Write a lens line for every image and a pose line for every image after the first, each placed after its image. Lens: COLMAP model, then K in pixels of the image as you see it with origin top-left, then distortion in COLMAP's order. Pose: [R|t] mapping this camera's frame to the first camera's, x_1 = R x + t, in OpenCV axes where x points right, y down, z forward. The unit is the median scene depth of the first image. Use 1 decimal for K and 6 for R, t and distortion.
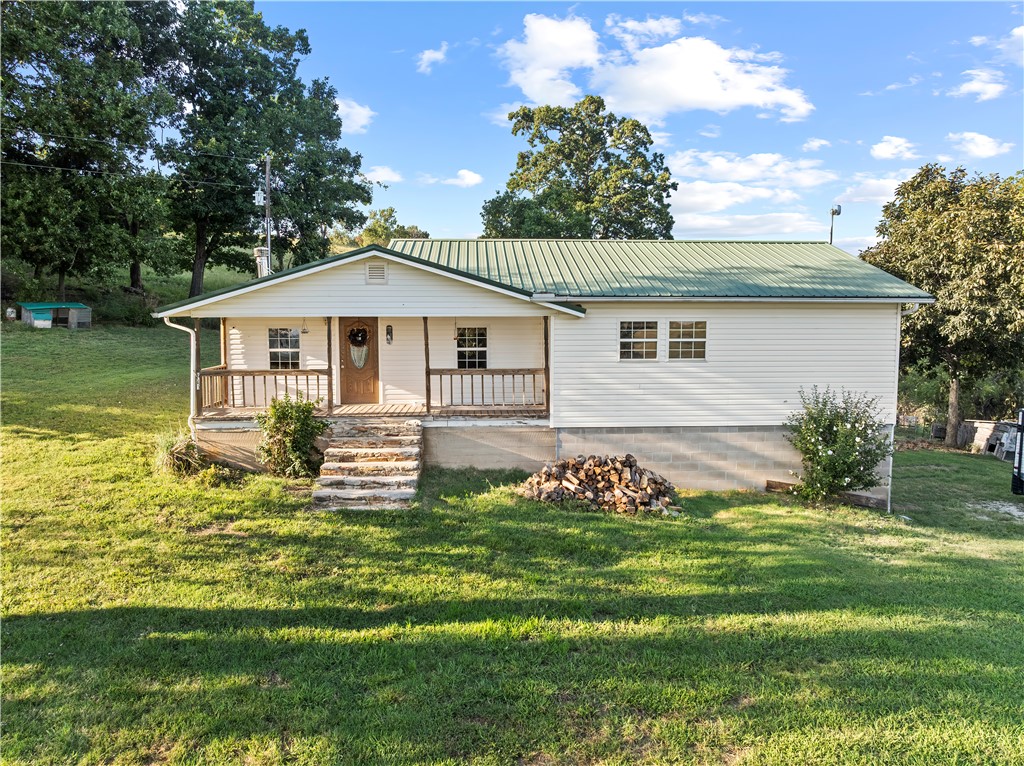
lens RADIAL K [[722.5, 0, 512.0], [0, 722.5, 383.0], [0, 0, 1]] dist [-0.036043, 0.000043]
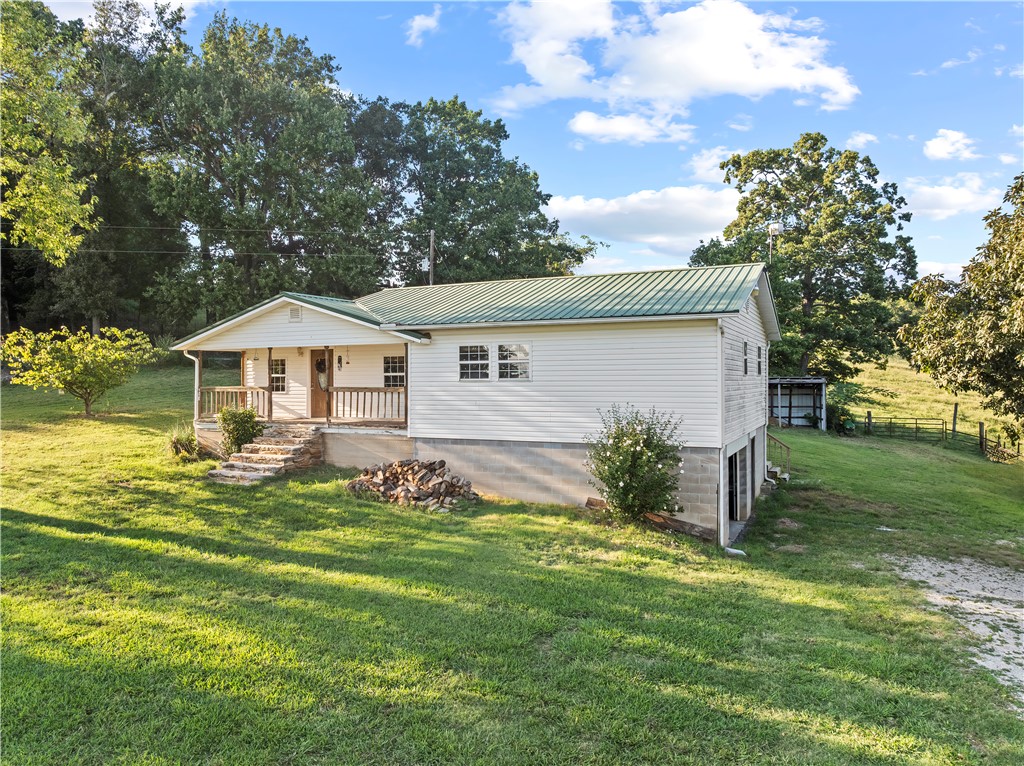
lens RADIAL K [[722.5, 0, 512.0], [0, 722.5, 383.0], [0, 0, 1]] dist [-0.036043, 0.000043]
pose [[0.880855, -0.000888, -0.473386, 0.754345], [-0.038333, 0.996580, -0.073198, 0.053063], [0.471832, 0.082624, 0.877809, 0.036766]]
